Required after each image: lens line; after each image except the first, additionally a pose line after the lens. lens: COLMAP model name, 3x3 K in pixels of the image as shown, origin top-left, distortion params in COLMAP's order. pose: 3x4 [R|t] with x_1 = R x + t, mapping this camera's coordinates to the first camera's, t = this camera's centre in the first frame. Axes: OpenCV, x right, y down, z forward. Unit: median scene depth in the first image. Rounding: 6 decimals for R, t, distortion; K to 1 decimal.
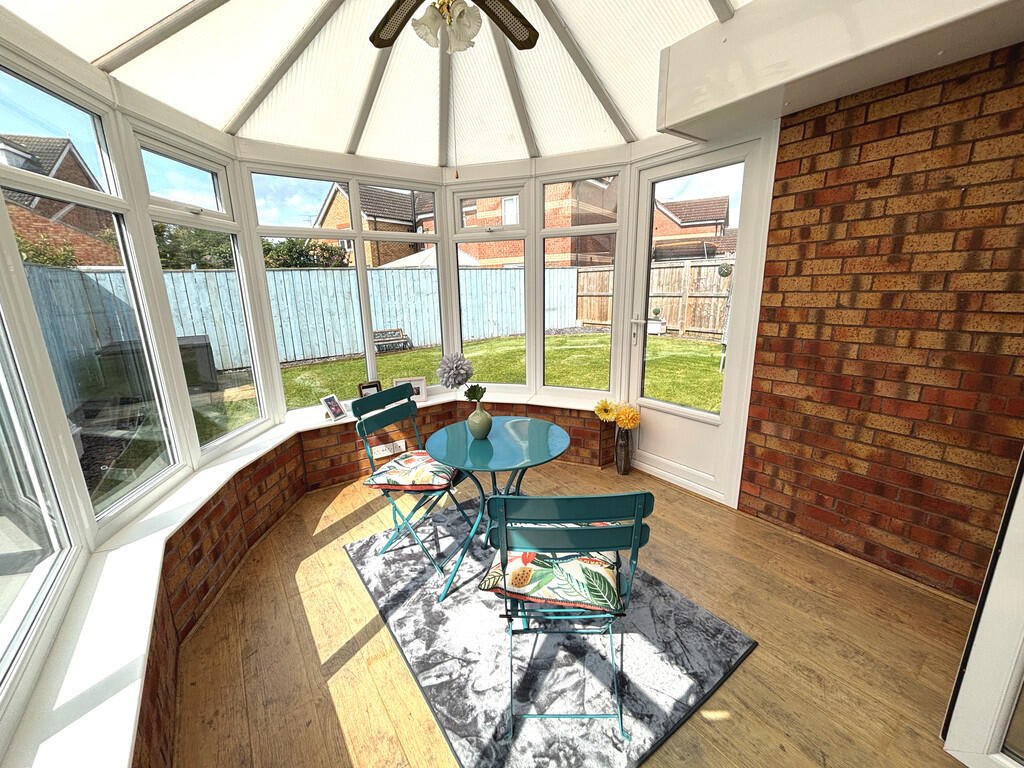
lens RADIAL K [[412.4, 0, 510.1], [0, 412.4, 381.2], [0, 0, 1]] dist [0.007630, -0.004423]
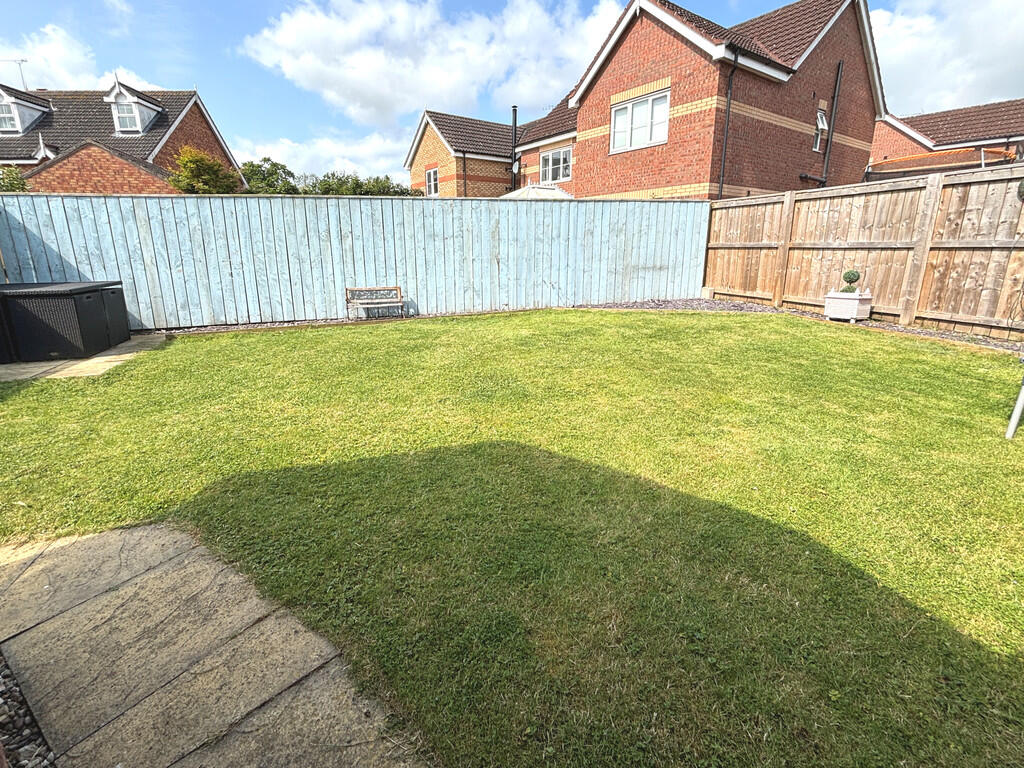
lens RADIAL K [[450.8, 0, 511.4], [0, 450.8, 352.6], [0, 0, 1]] dist [-0.002352, 0.000228]
pose [[0.938191, 0.092546, -0.333516, 0.153741], [-0.093032, 0.995557, 0.014552, -0.042737], [0.333380, 0.017375, 0.942632, 0.330864]]
